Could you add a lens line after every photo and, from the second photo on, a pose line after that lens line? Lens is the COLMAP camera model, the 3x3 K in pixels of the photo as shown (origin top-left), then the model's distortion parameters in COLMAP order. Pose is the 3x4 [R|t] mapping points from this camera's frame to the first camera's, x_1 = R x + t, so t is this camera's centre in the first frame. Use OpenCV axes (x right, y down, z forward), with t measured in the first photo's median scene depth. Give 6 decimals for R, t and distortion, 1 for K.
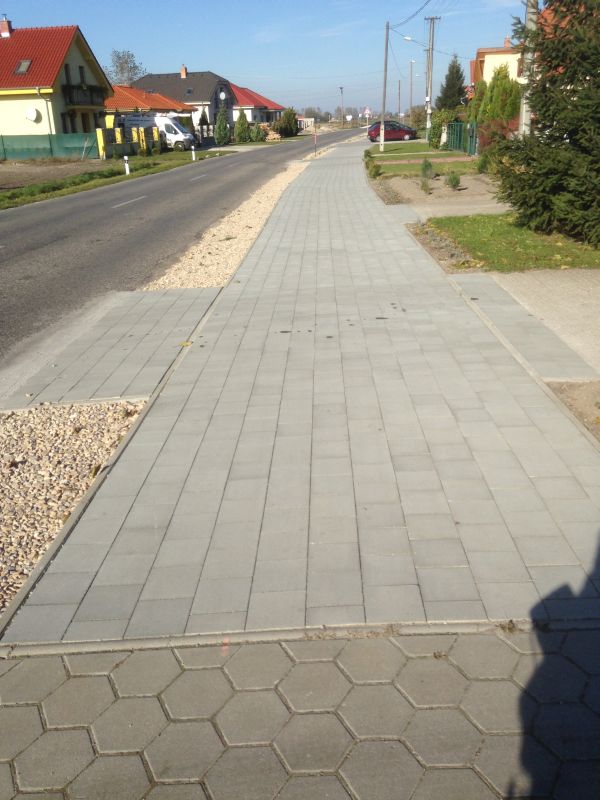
lens RADIAL K [[758.7, 0, 344.4], [0, 758.7, 423.3], [0, 0, 1]] dist [0.161725, -0.180951]
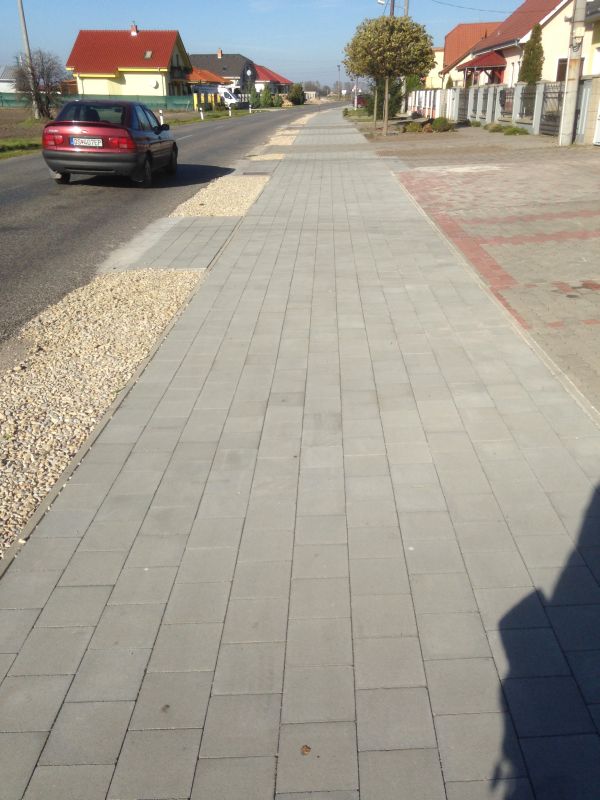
lens RADIAL K [[771.8, 0, 350.0], [0, 771.8, 382.6], [0, 0, 1]] dist [0.284248, -0.273844]
pose [[0.999667, 0.020456, 0.015735, 0.013794], [-0.020030, 0.999441, -0.026769, 0.250089], [-0.016274, 0.026445, 0.999518, -0.631749]]
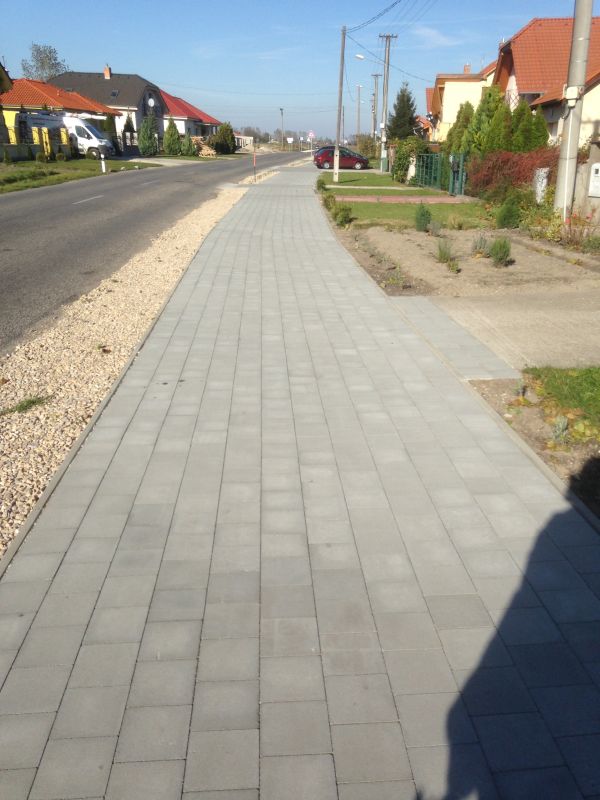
lens RADIAL K [[740.4, 0, 337.7], [0, 740.4, 426.4], [0, 0, 1]] dist [0.343170, -0.514055]
pose [[0.995145, 0.045125, 0.087462, -0.006409], [-0.043187, 0.998780, -0.023932, -0.049666], [-0.088435, 0.020038, 0.995880, 0.133904]]
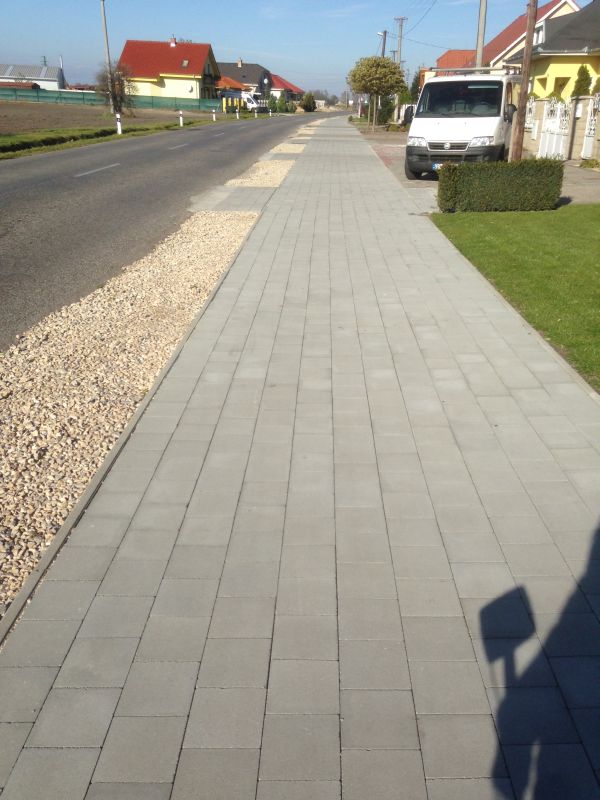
lens RADIAL K [[766.8, 0, 356.0], [0, 766.8, 404.9], [0, 0, 1]] dist [0.268736, -0.313538]
pose [[0.997721, 0.060790, 0.029270, 0.017332], [-0.060469, 0.998101, -0.011747, 0.351682], [-0.029929, 0.009950, 0.999503, -0.890952]]
